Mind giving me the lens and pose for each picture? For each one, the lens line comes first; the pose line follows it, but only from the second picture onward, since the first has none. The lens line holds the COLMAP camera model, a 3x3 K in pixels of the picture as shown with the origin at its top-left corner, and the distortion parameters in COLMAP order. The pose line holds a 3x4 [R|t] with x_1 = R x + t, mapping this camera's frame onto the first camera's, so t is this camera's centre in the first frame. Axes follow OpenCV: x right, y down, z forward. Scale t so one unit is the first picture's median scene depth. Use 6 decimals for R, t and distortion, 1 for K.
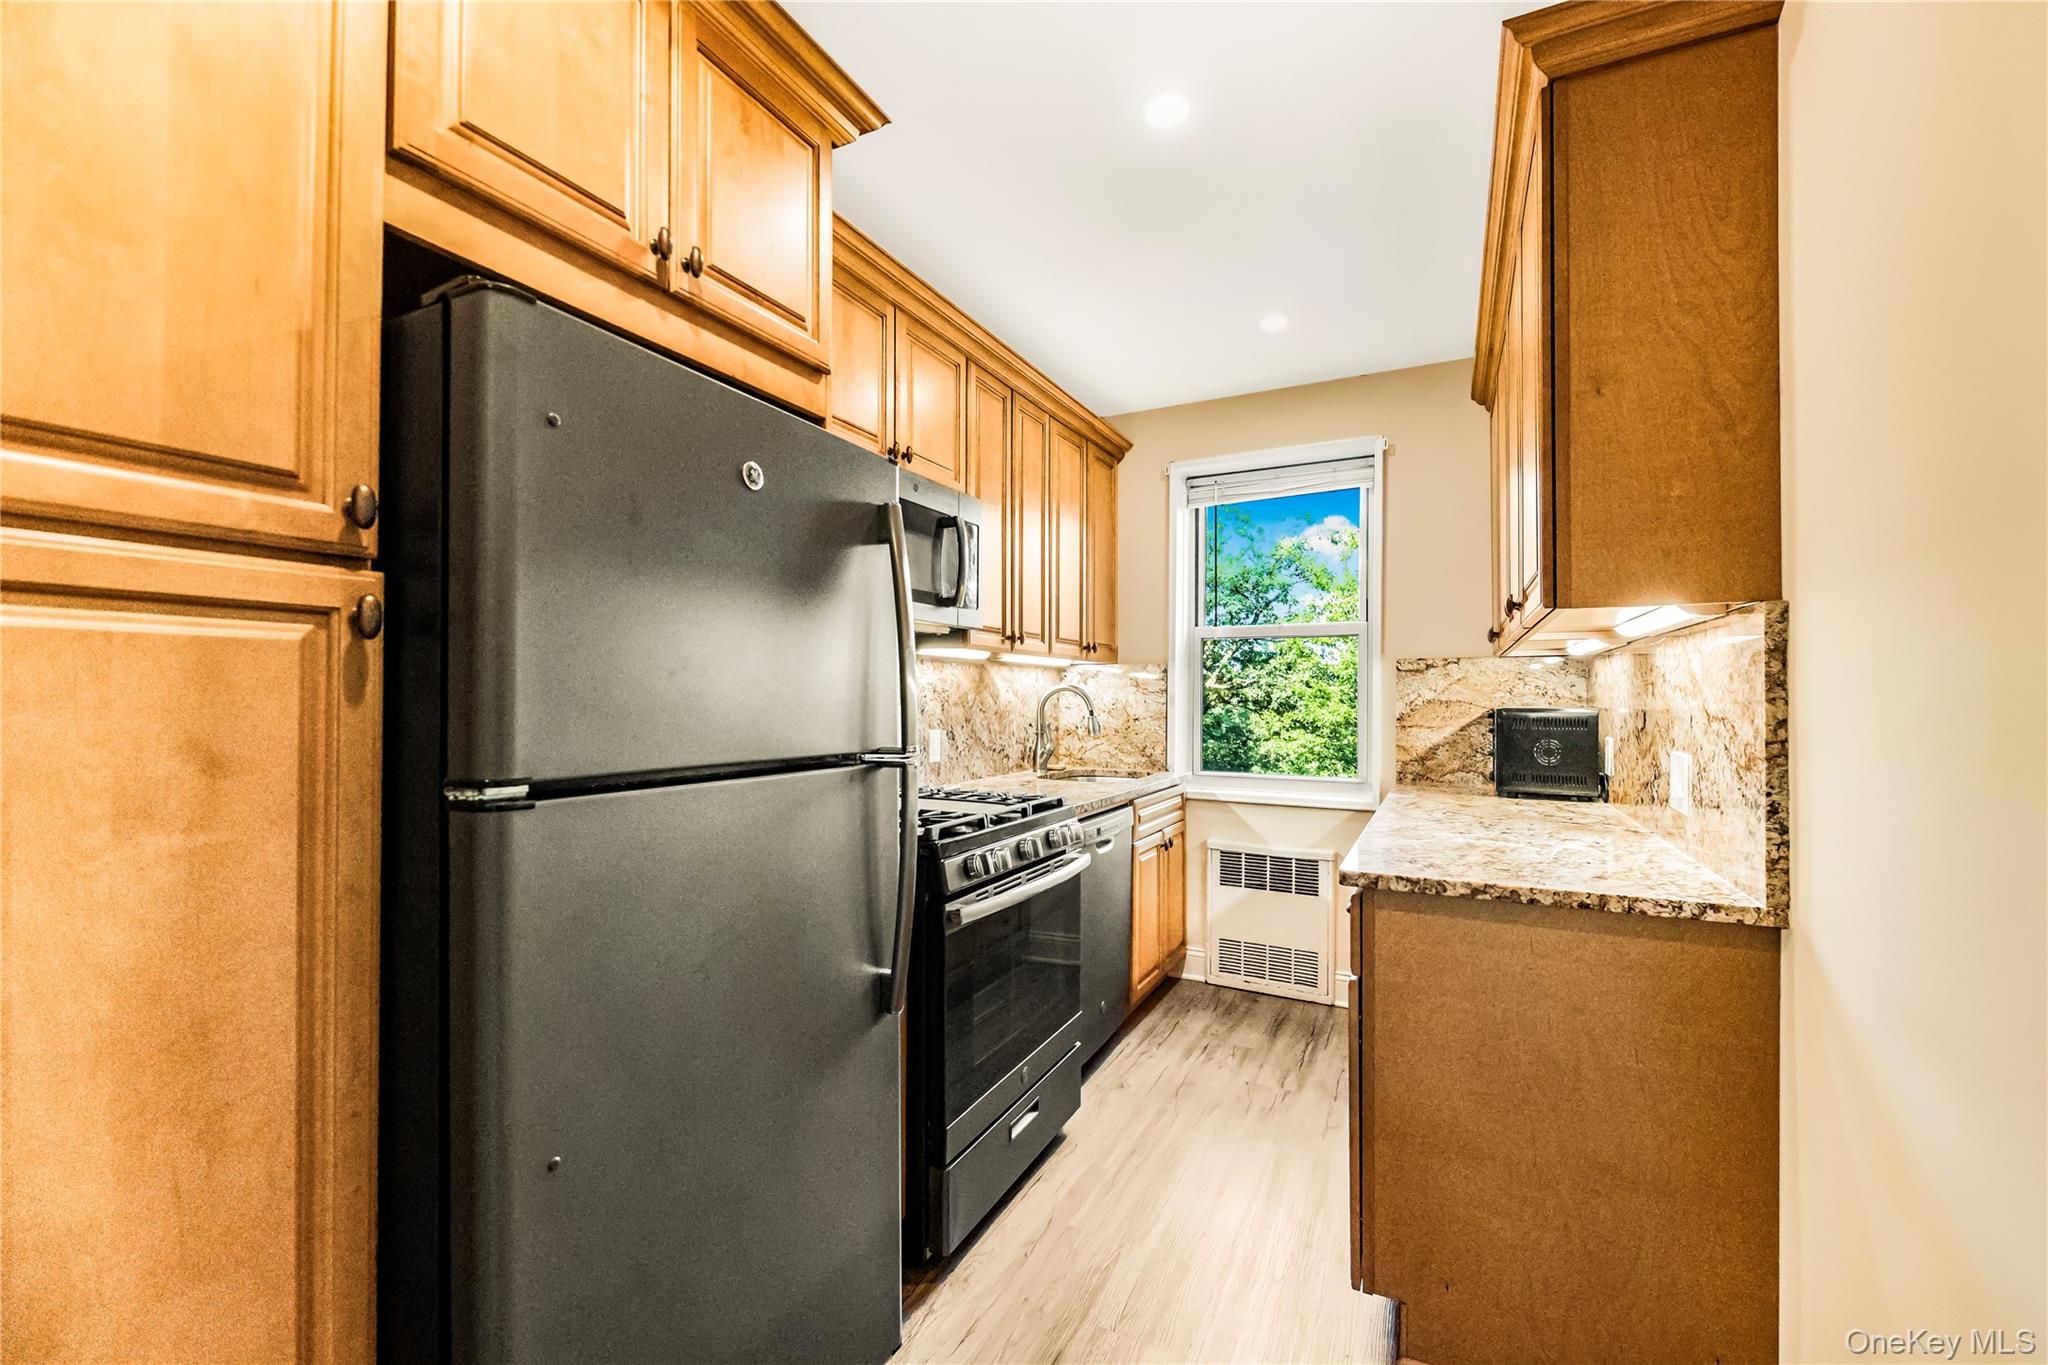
lens RADIAL K [[853.8, 0, 1035.9], [0, 853.8, 681.9], [0, 0, 1]] dist [0.005144, 0.000065]
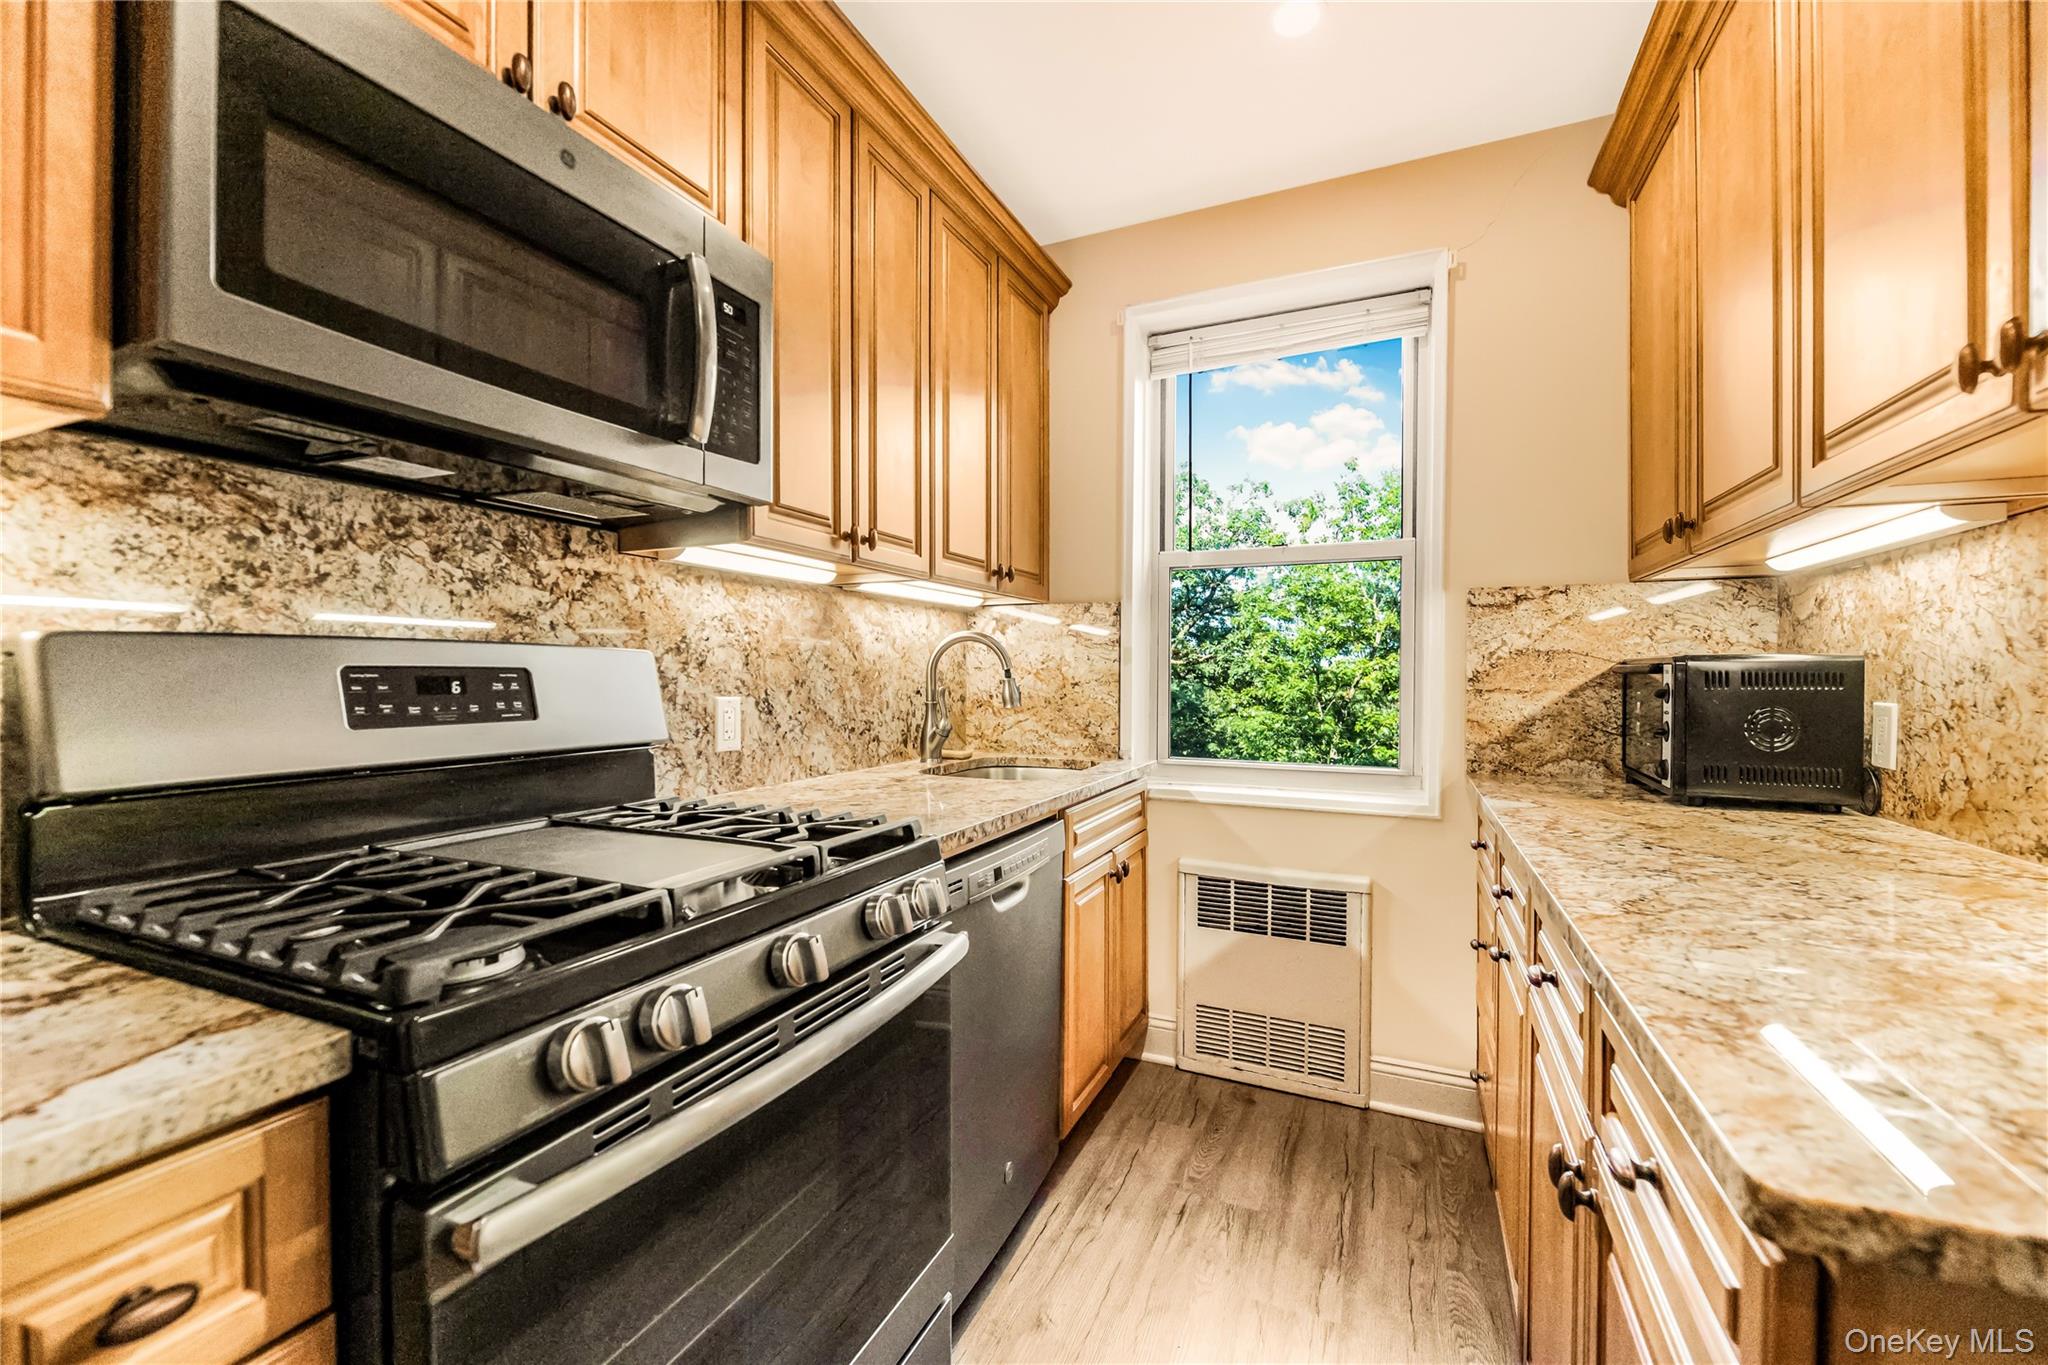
lens RADIAL K [[853.8, 0, 1010.2], [0, 853.8, 676.0], [0, 0, 1]] dist [0.005144, 0.000065]
pose [[0.999748, -0.003423, 0.022169, 0.055111], [0.003006, 0.999819, 0.018793, 0.026924], [-0.022229, -0.018722, 0.999578, 0.347613]]
